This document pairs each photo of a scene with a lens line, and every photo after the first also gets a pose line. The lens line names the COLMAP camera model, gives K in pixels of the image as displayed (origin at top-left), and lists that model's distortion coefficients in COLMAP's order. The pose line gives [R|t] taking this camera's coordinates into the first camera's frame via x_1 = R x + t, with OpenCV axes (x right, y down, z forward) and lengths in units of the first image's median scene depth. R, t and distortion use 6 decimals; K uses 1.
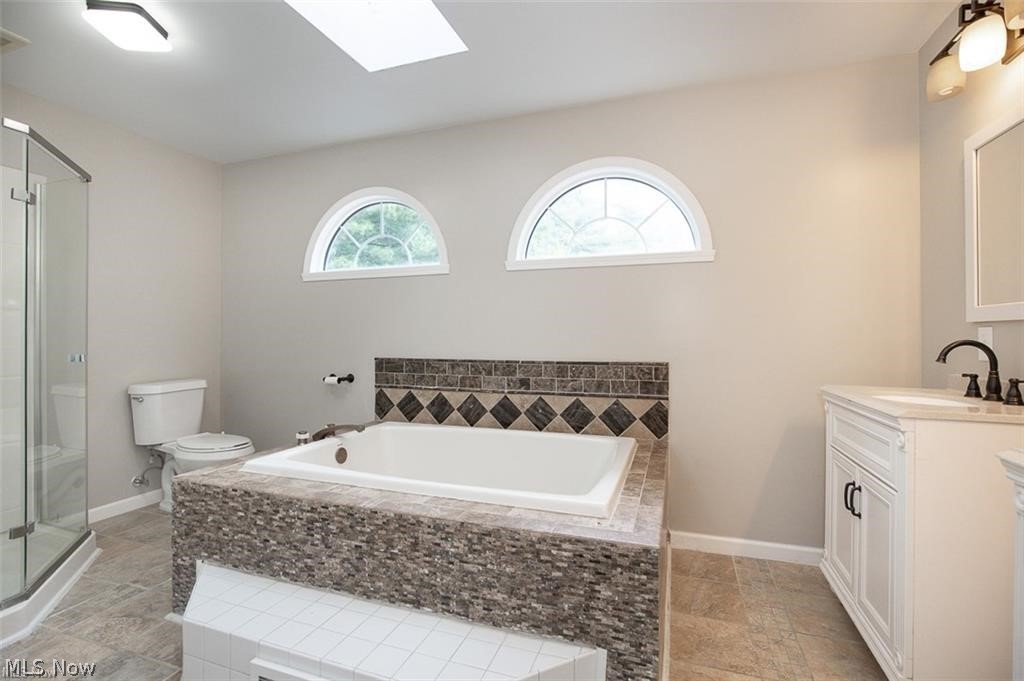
lens RADIAL K [[472.4, 0, 518.5], [0, 472.4, 336.0], [0, 0, 1]] dist [-0.003273, 0.002430]
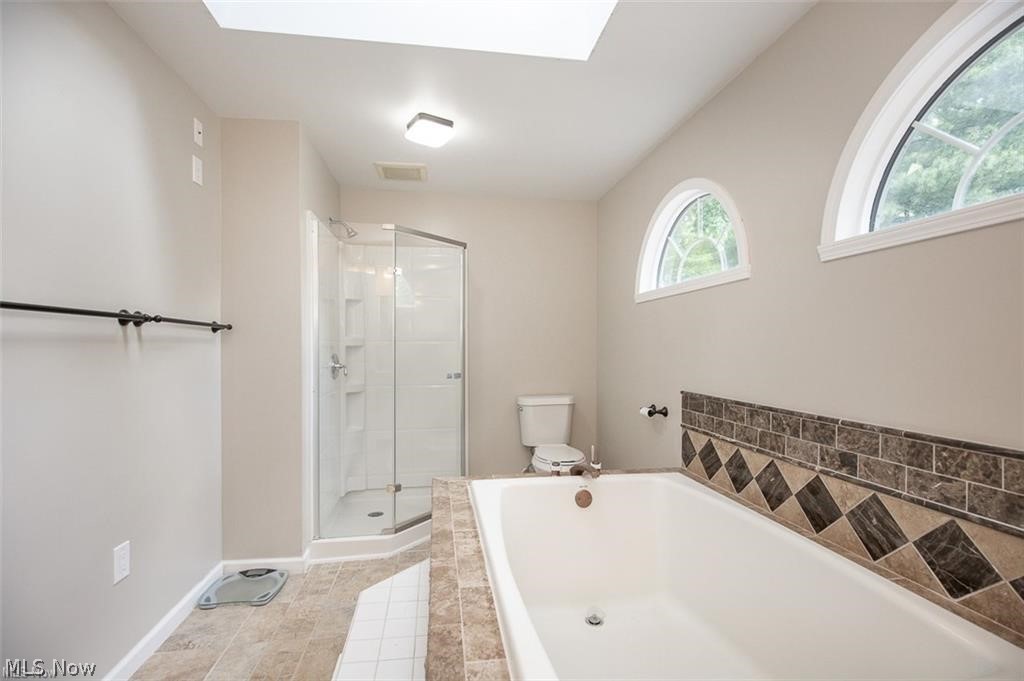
lens RADIAL K [[472.4, 0, 511.0], [0, 472.4, 347.3], [0, 0, 1]] dist [-0.003273, 0.002430]
pose [[0.474059, 0.002816, -0.880489, 0.305797], [-0.003484, 0.999993, 0.001322, -0.032377], [0.880486, 0.002440, 0.474065, 0.386717]]
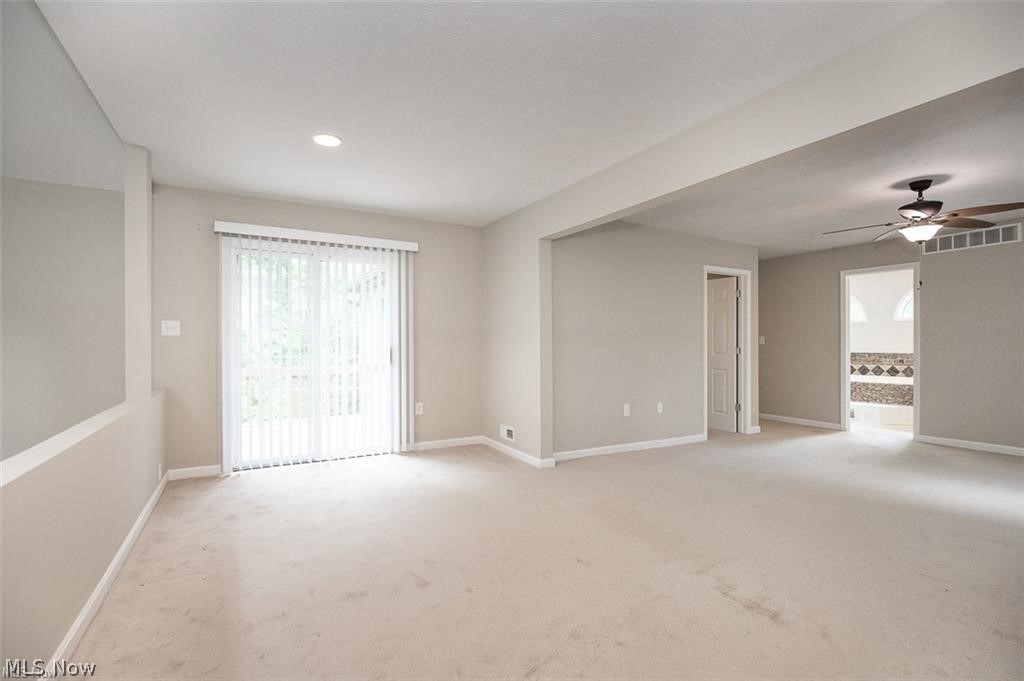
lens RADIAL K [[472.4, 0, 512.2], [0, 472.4, 342.7], [0, 0, 1]] dist [-0.003273, 0.002430]
pose [[0.751482, -0.001157, -0.659752, 0.123659], [0.001115, 0.999999, -0.000484, -0.012703], [0.659752, -0.000372, 0.751483, -2.639143]]
